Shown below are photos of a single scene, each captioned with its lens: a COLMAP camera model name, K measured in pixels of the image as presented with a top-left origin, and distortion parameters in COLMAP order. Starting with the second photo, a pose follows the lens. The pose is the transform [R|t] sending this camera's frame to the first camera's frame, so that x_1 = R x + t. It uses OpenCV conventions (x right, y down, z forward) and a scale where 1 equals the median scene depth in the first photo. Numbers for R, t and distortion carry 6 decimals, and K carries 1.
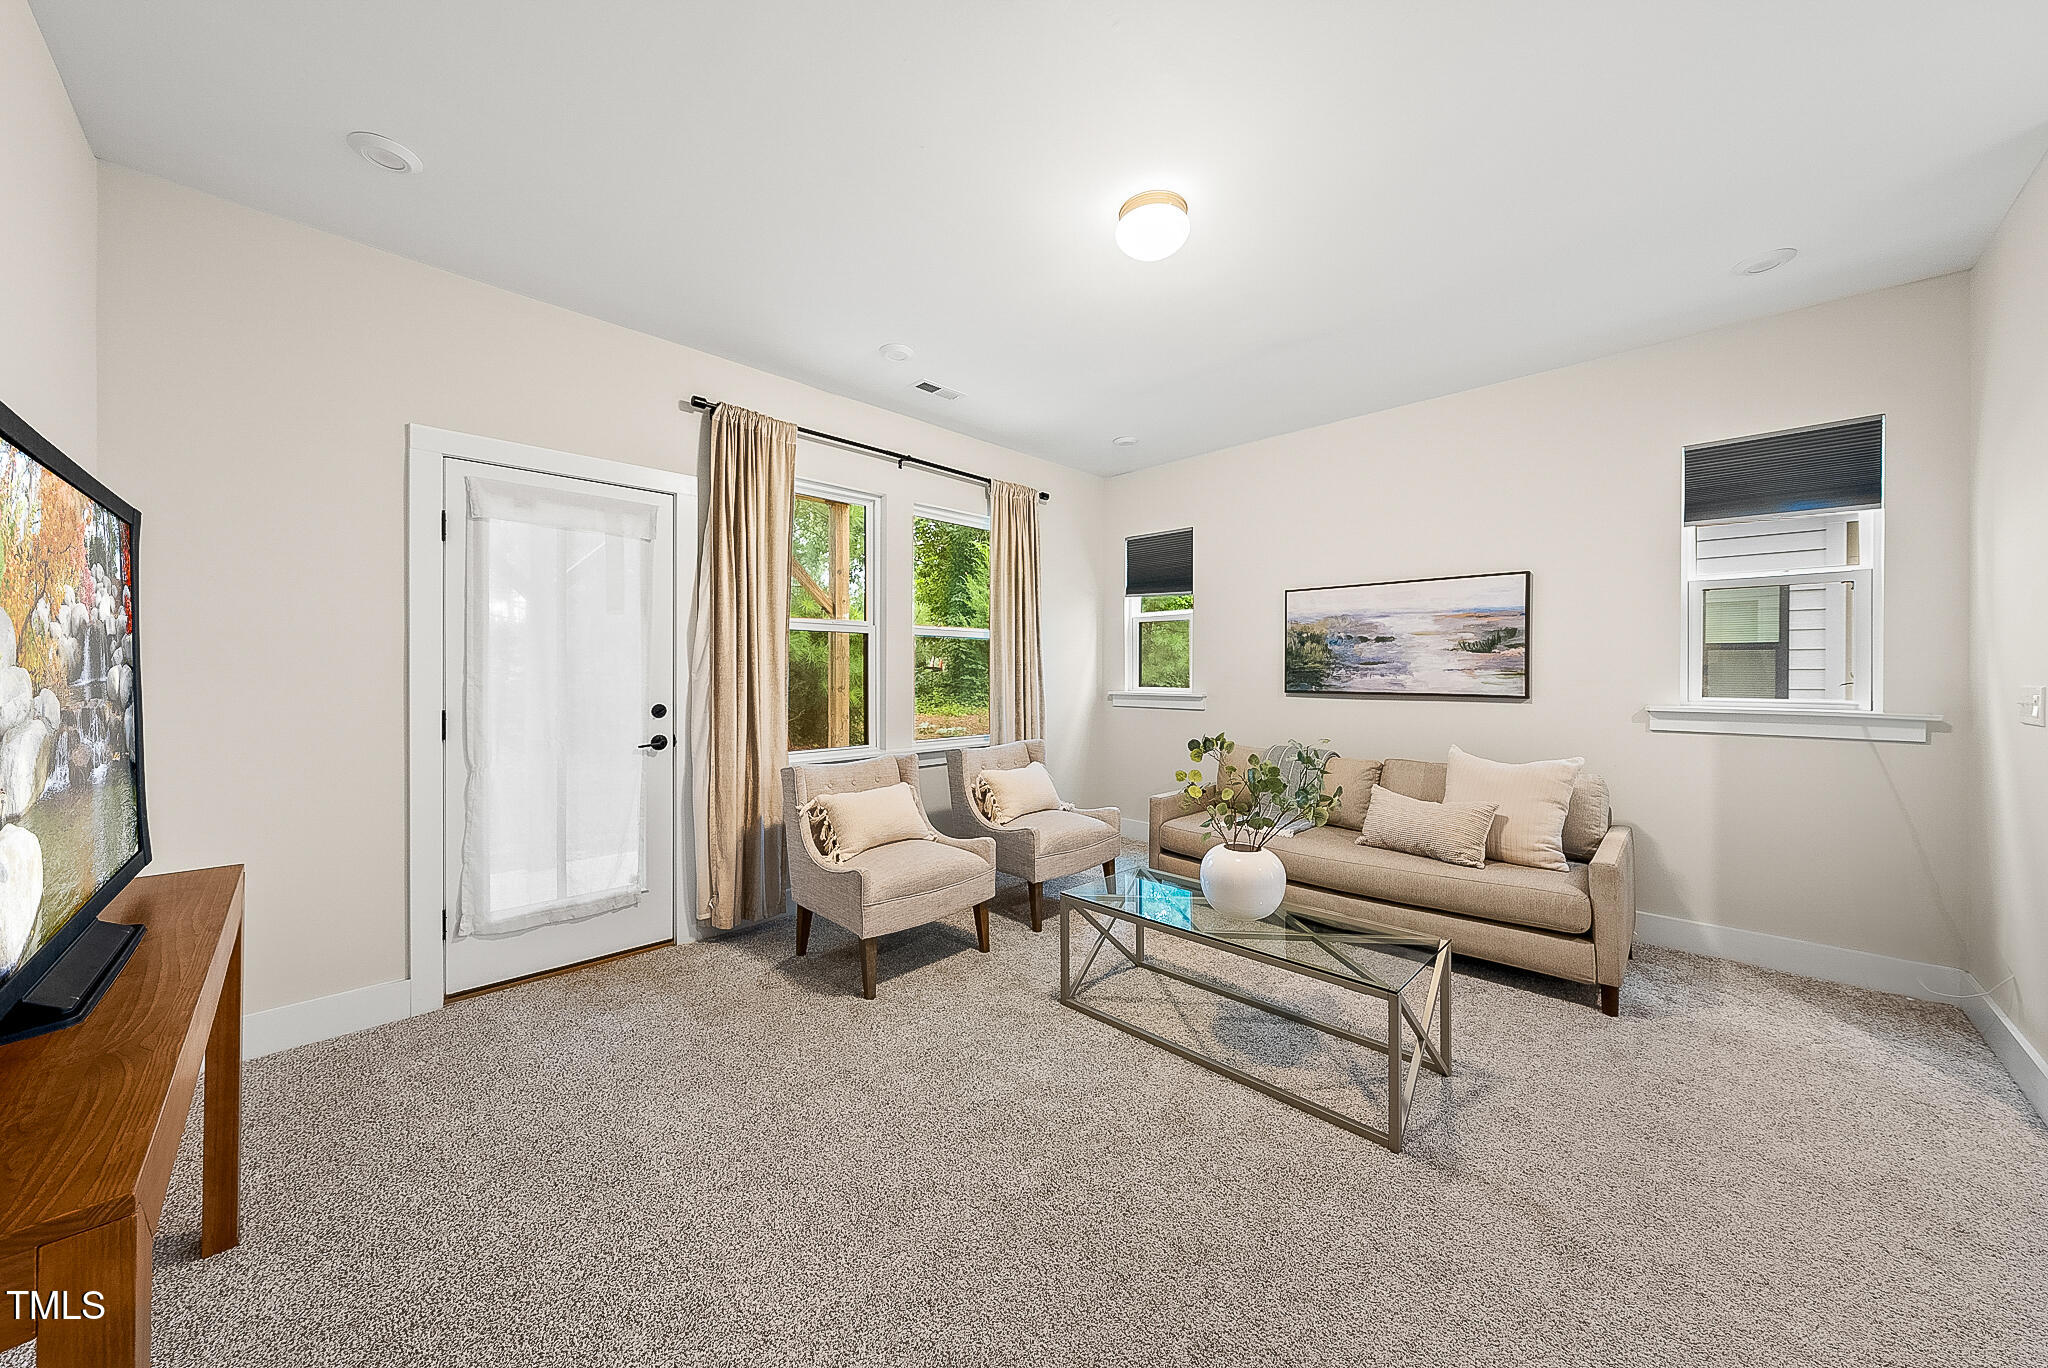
lens RADIAL K [[715.9, 0, 1016.3], [0, 715.9, 677.9], [0, 0, 1]] dist [-0.001902, -0.000407]
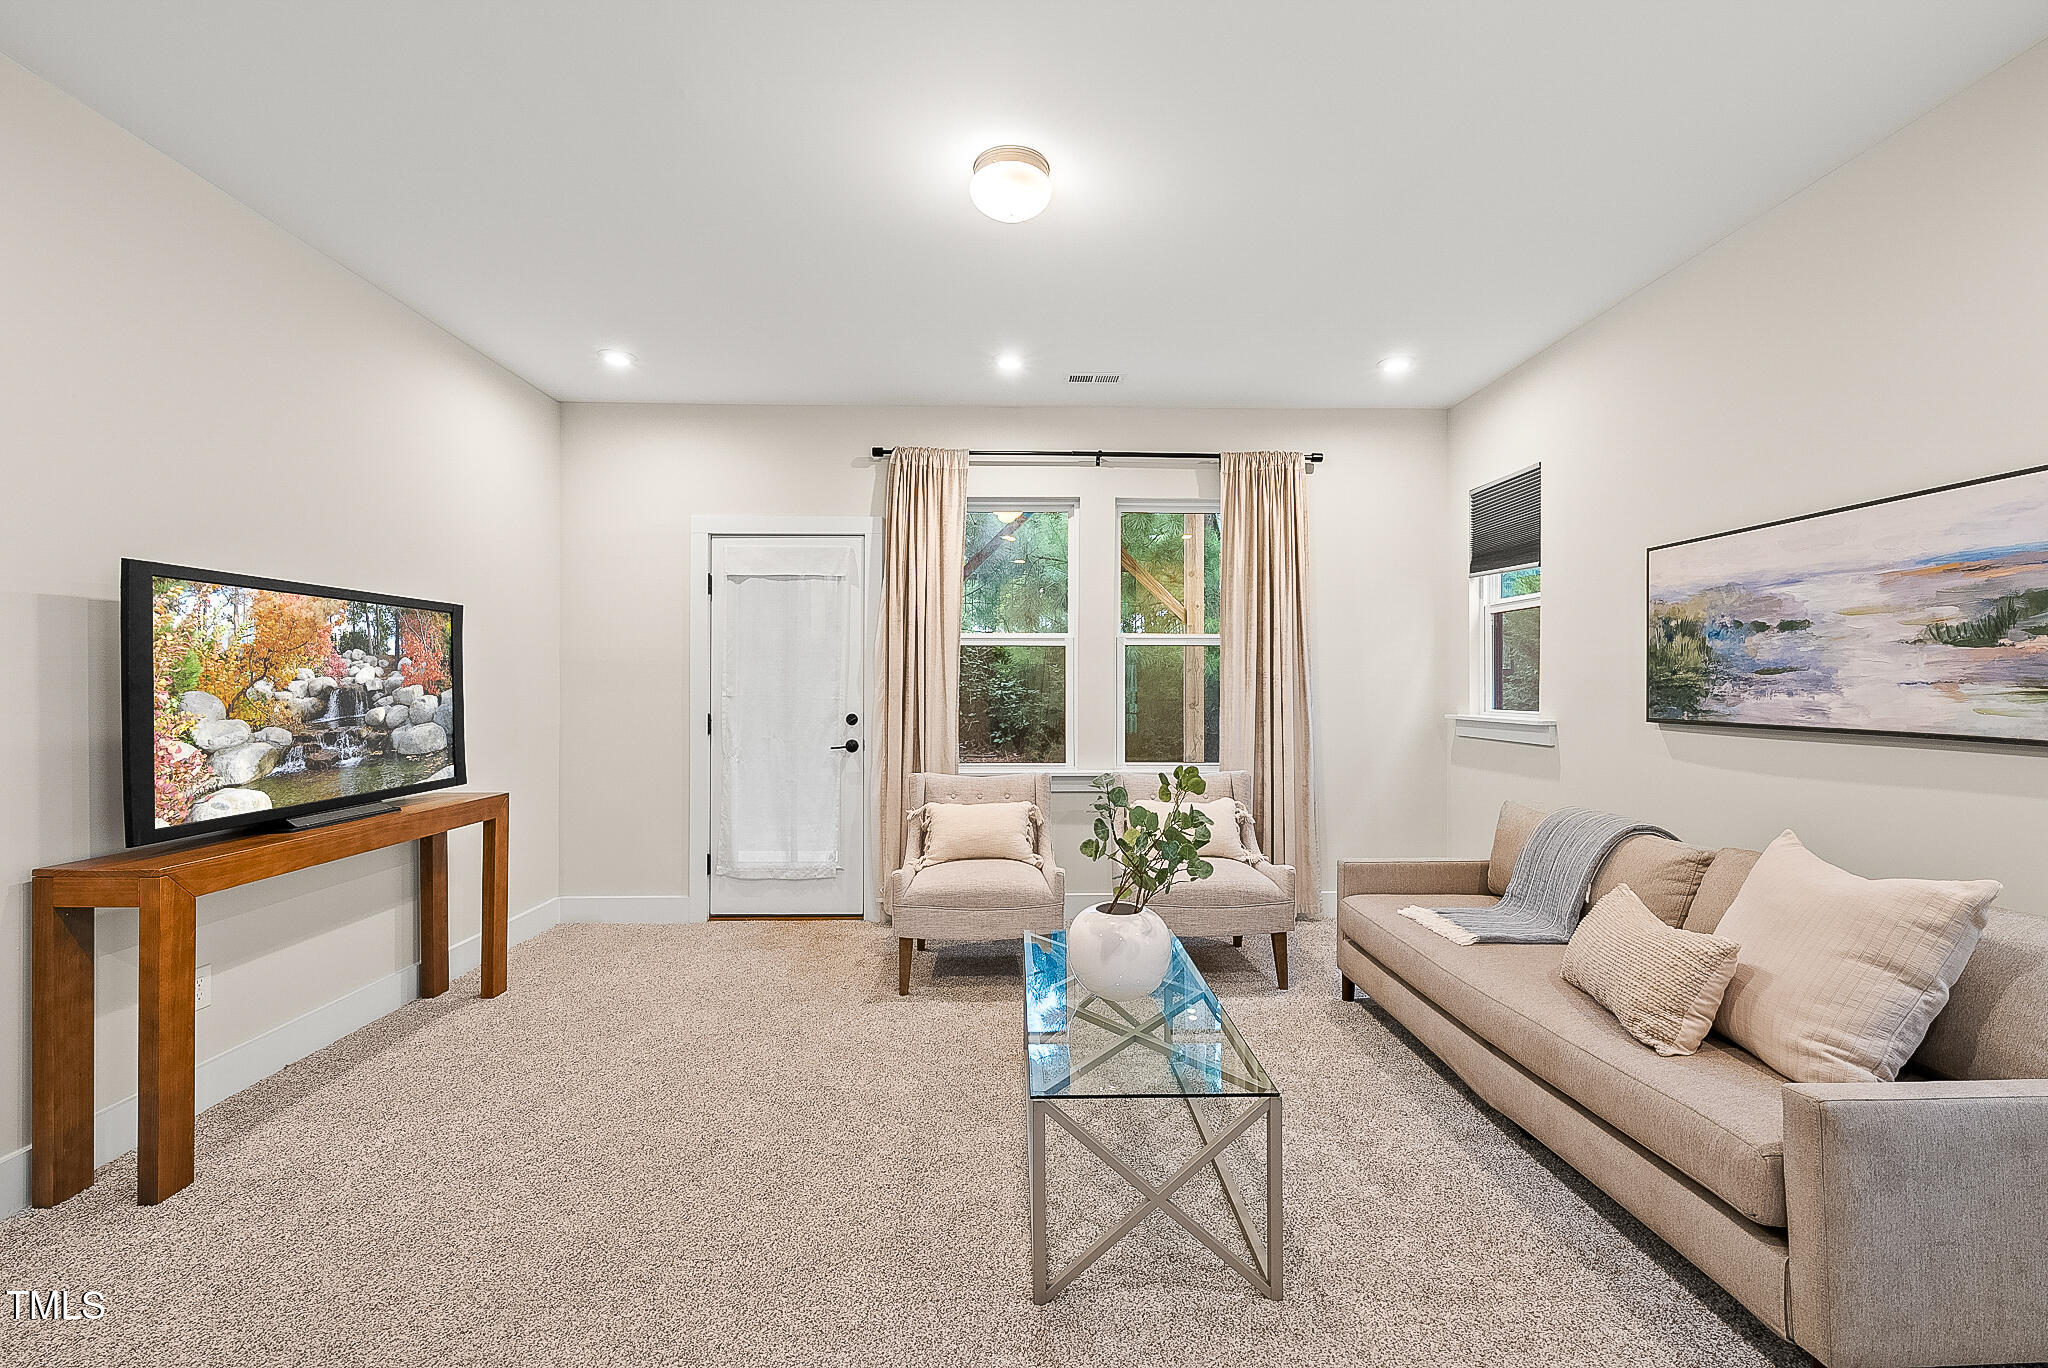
lens RADIAL K [[865.8, 0, 1029.5], [0, 865.8, 688.8], [0, 0, 1]] dist [0.000903, -0.000145]
pose [[0.707474, 0.002390, -0.706736, 0.564834], [-0.005724, 0.999981, -0.002348, -0.002407], [0.706717, 0.005706, 0.707474, 0.148181]]
